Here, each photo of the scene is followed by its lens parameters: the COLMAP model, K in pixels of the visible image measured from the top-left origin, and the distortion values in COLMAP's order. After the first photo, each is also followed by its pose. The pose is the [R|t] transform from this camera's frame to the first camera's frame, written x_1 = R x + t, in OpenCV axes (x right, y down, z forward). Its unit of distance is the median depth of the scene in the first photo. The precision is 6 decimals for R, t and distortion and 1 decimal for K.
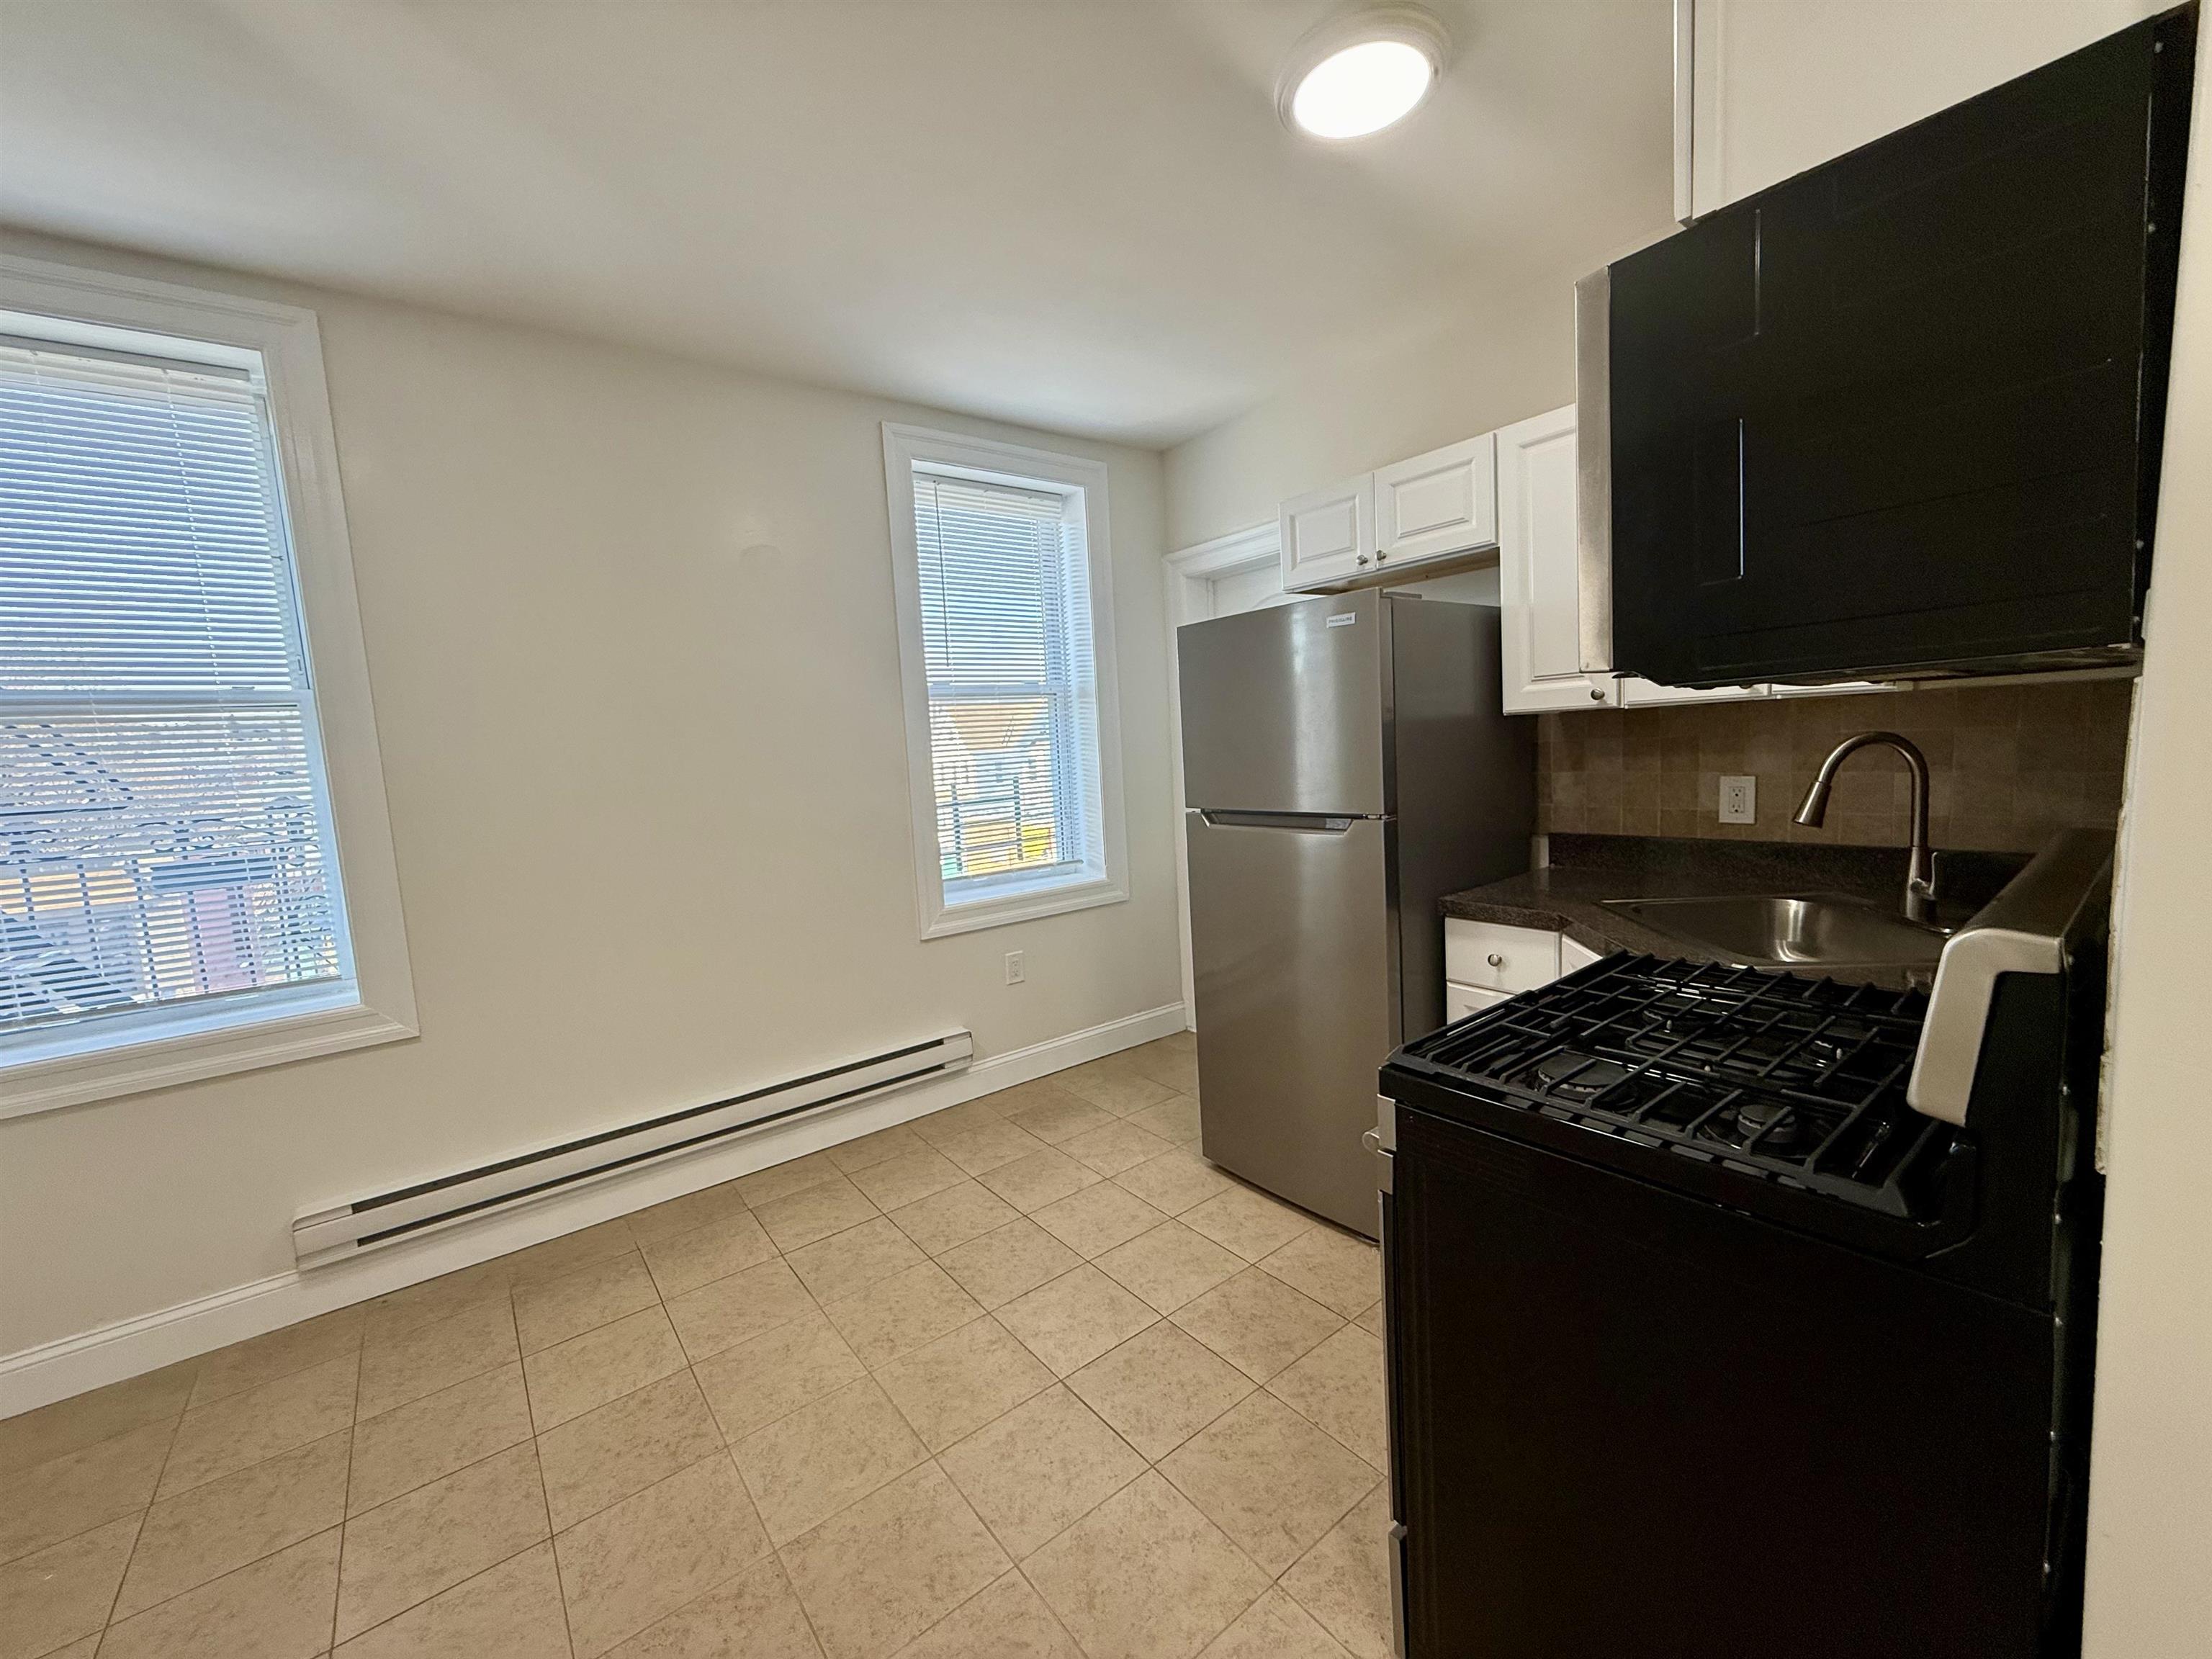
lens RADIAL K [[880.1, 0, 1101.6], [0, 880.1, 829.7], [0, 0, 1]] dist [-0.000703, 0.000375]
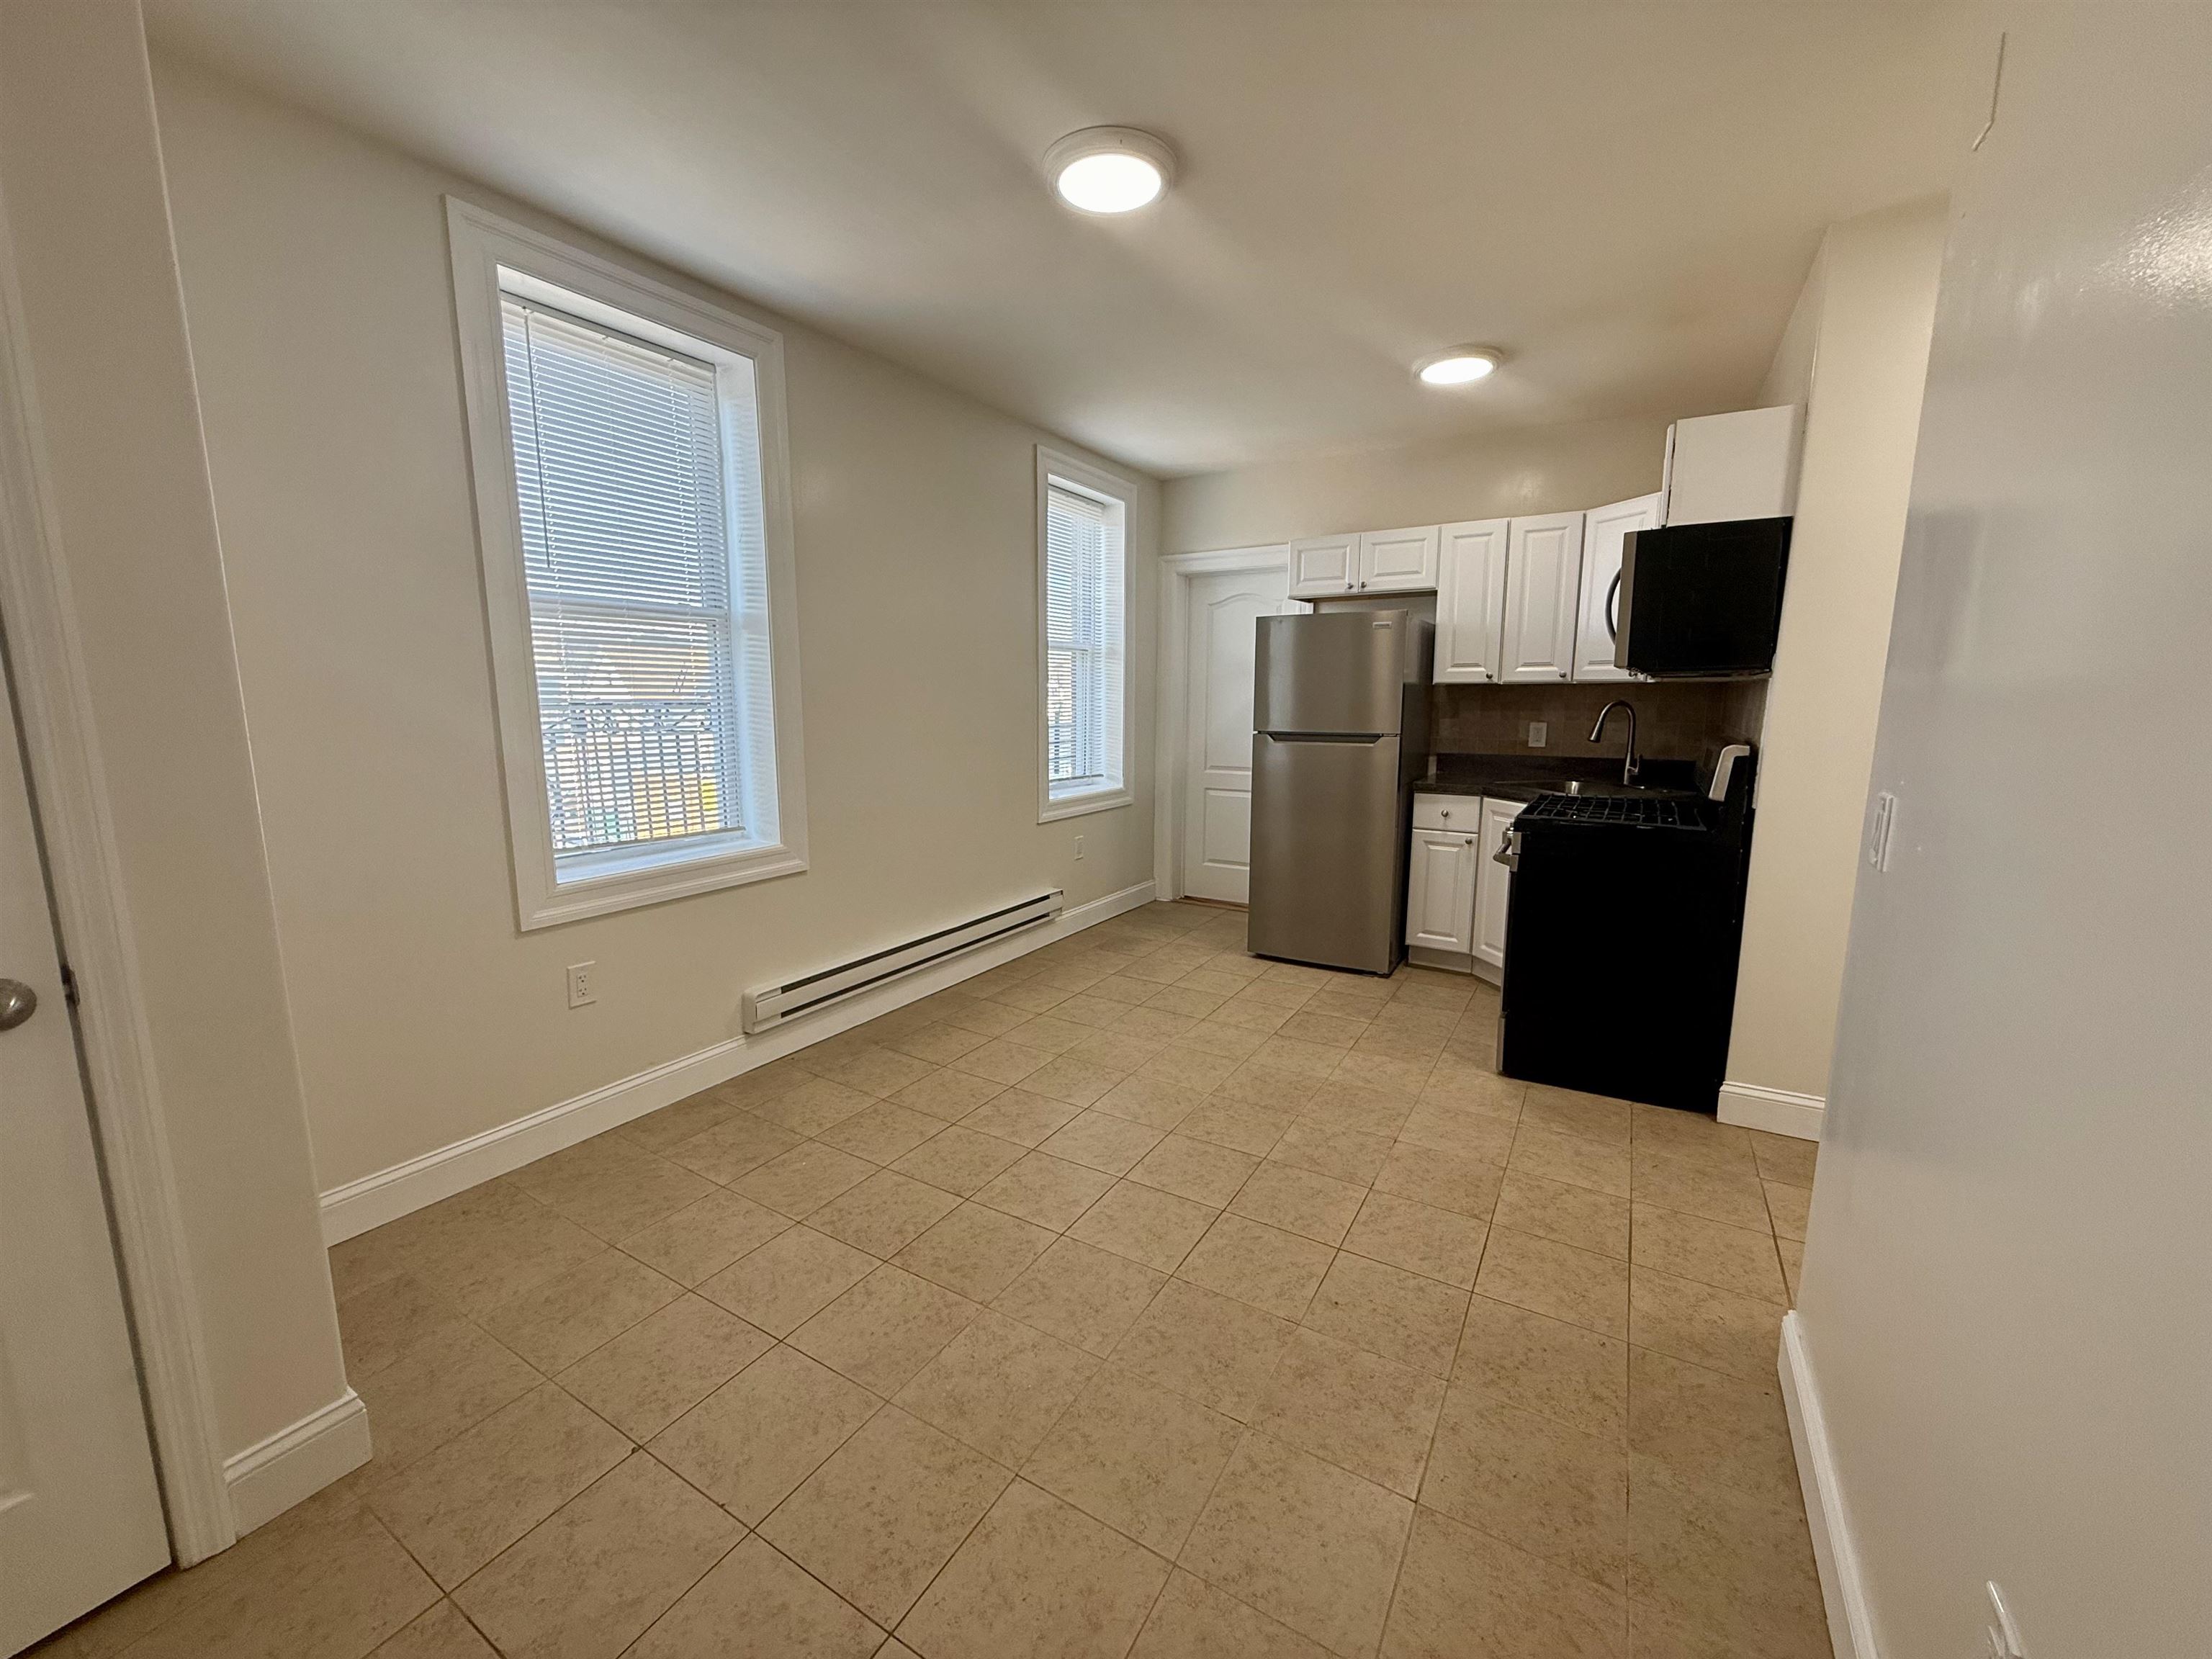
lens RADIAL K [[880.1, 0, 1101.5], [0, 880.1, 831.3], [0, 0, 1]] dist [-0.000703, 0.000375]
pose [[0.930272, 0.000208, 0.366872, -0.935038], [-0.015737, 0.999102, 0.039338, 0.123489], [-0.366534, -0.042369, 0.929439, -0.489751]]
